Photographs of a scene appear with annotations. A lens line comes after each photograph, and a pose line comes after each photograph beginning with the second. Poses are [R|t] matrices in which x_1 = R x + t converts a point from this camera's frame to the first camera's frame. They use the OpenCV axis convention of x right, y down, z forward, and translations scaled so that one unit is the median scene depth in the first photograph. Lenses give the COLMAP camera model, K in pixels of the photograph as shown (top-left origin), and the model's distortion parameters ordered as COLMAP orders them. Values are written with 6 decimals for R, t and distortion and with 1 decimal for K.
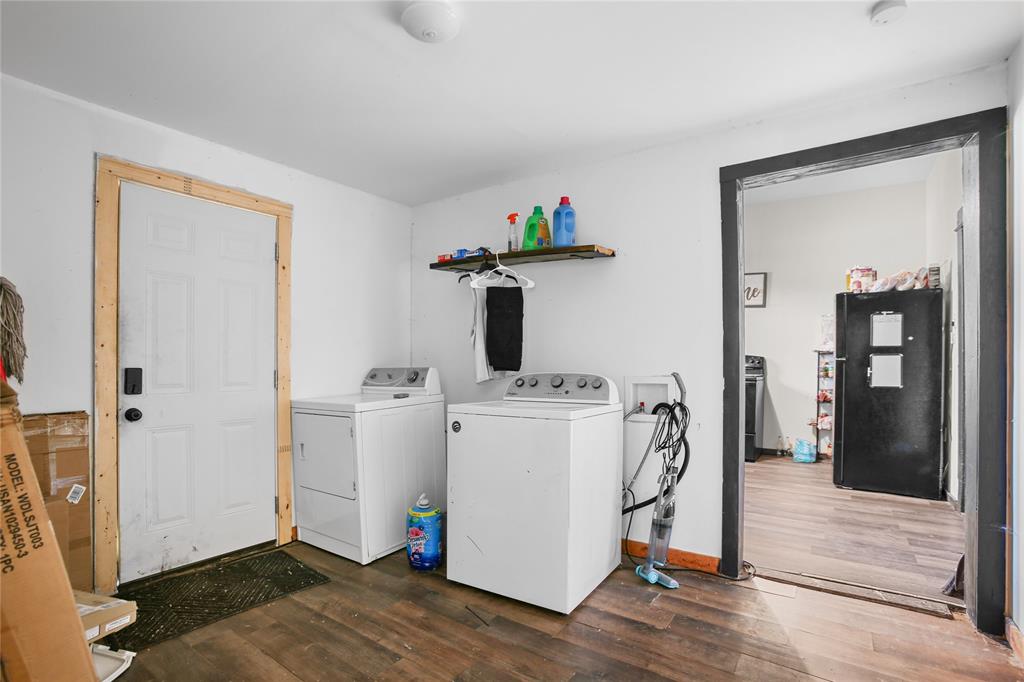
lens RADIAL K [[488.2, 0, 512.7], [0, 488.2, 358.5], [0, 0, 1]] dist [-0.001626, -0.000181]
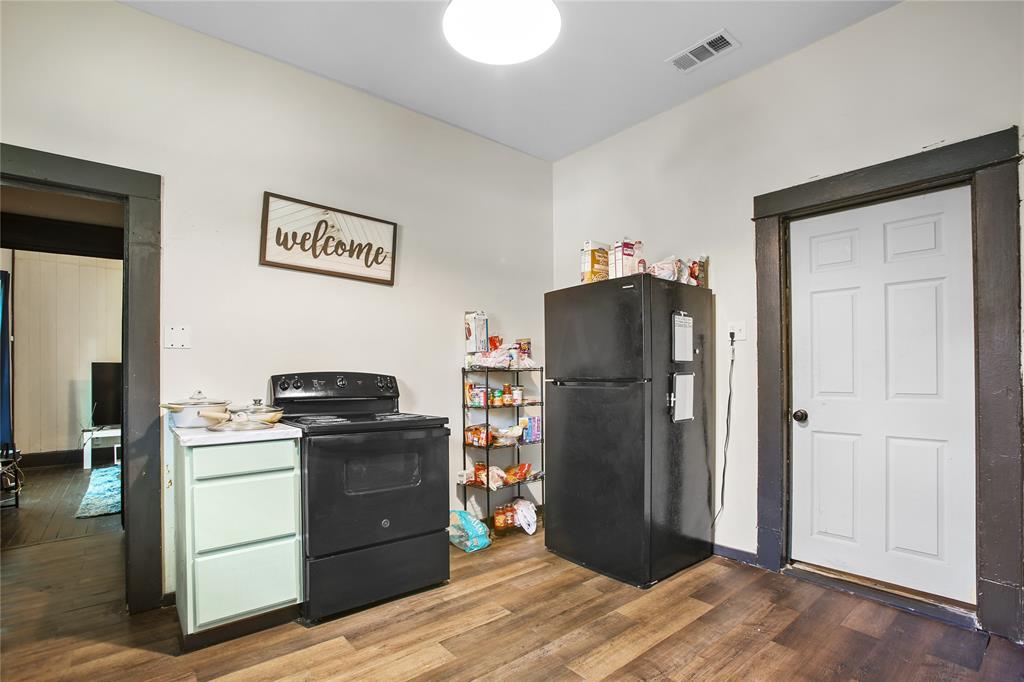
lens RADIAL K [[488.2, 0, 512.7], [0, 488.2, 358.5], [0, 0, 1]] dist [-0.001626, -0.000181]
pose [[0.236989, 0.021551, 0.971273, 0.020838], [0.004162, 0.999722, -0.023197, -0.011995], [-0.971503, 0.009540, 0.236834, 0.888172]]
